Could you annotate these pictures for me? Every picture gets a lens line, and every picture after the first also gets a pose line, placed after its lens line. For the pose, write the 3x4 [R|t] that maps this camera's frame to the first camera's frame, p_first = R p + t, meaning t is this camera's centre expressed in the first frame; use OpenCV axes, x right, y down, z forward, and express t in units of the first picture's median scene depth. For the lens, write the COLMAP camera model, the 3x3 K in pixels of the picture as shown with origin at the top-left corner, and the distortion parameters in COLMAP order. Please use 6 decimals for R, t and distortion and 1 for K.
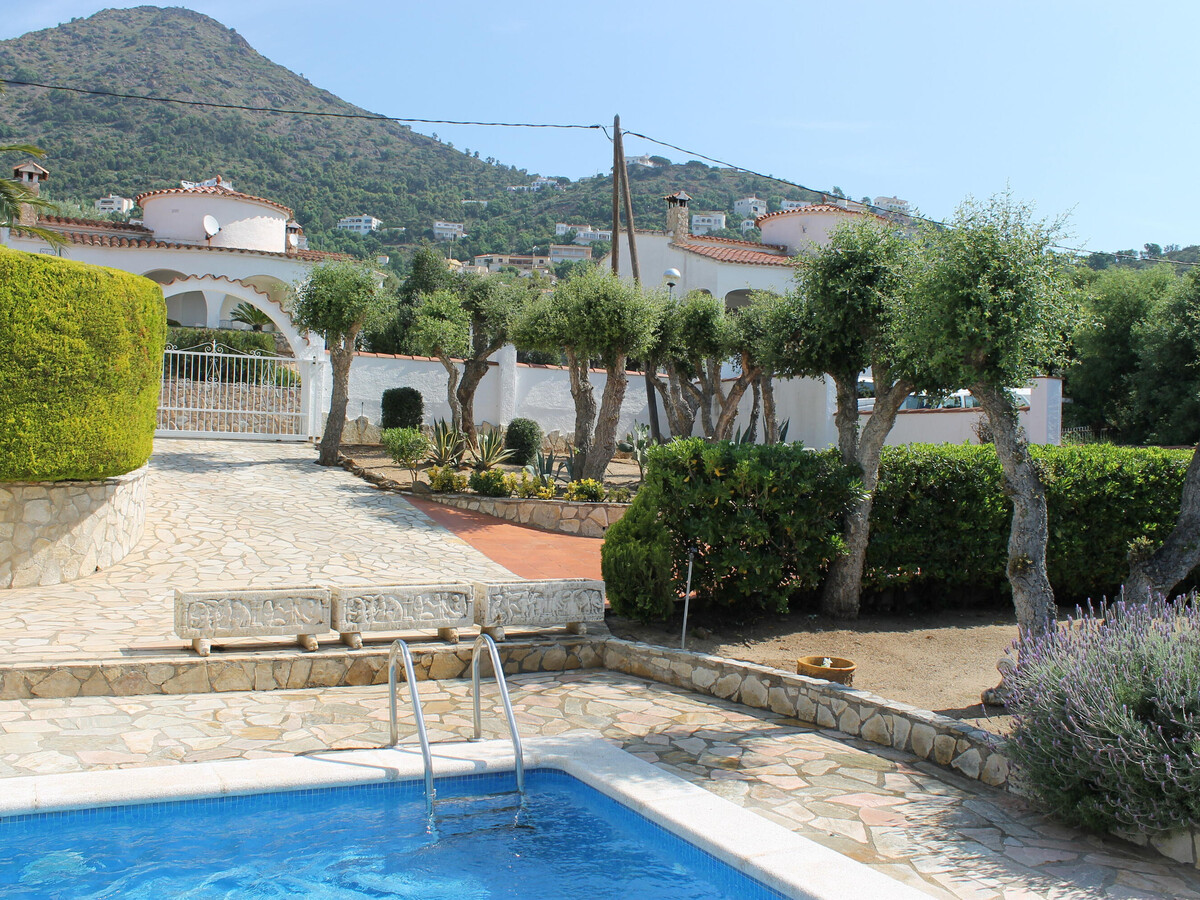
lens RADIAL K [[1192.9, 0, 595.3], [0, 1192.9, 489.9], [0, 0, 1]] dist [0.004633, 0.014068]
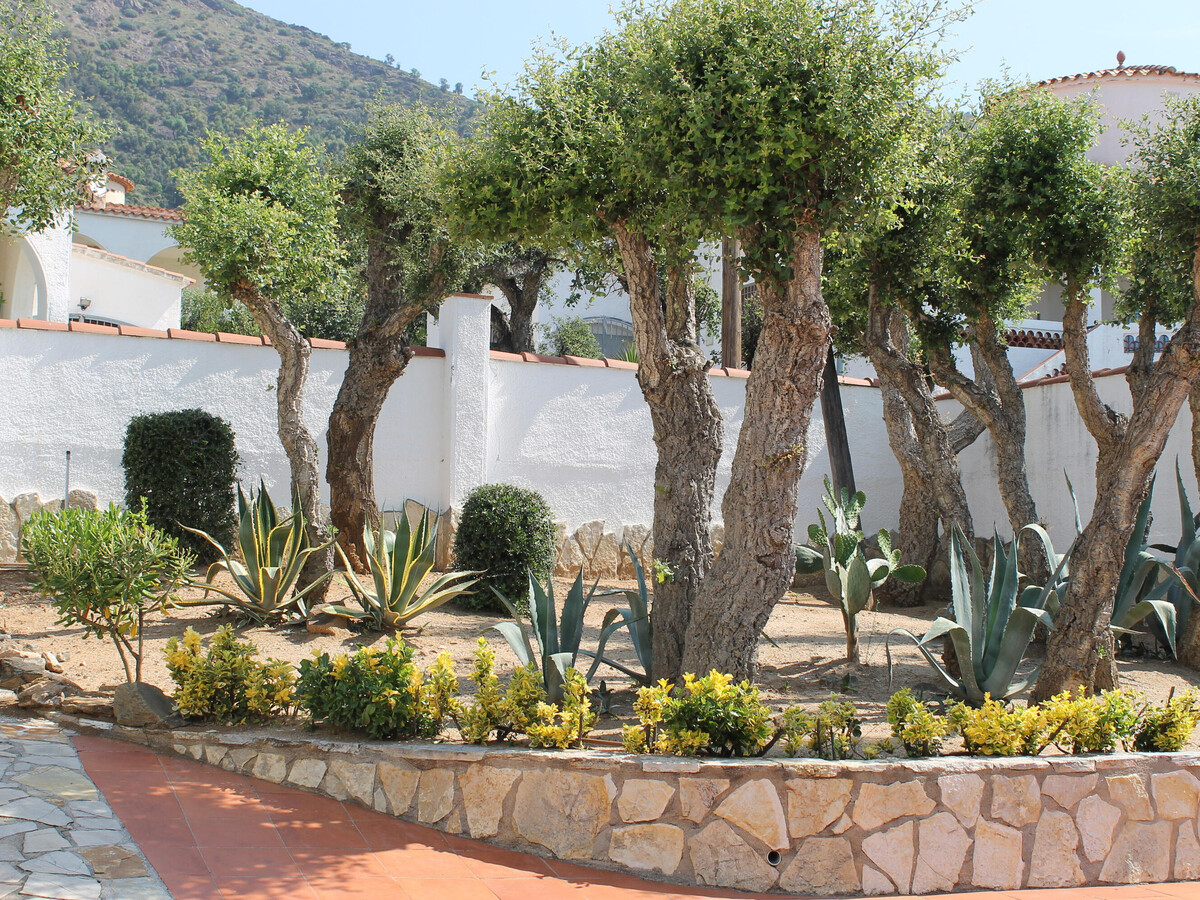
lens RADIAL K [[1192.9, 0, 595.3], [0, 1192.9, 489.9], [0, 0, 1]] dist [0.004633, 0.014068]
pose [[0.999106, -0.022883, -0.035543, -0.019483], [0.019227, 0.994803, -0.099986, -0.021754], [0.037647, 0.099214, 0.994354, 0.645896]]
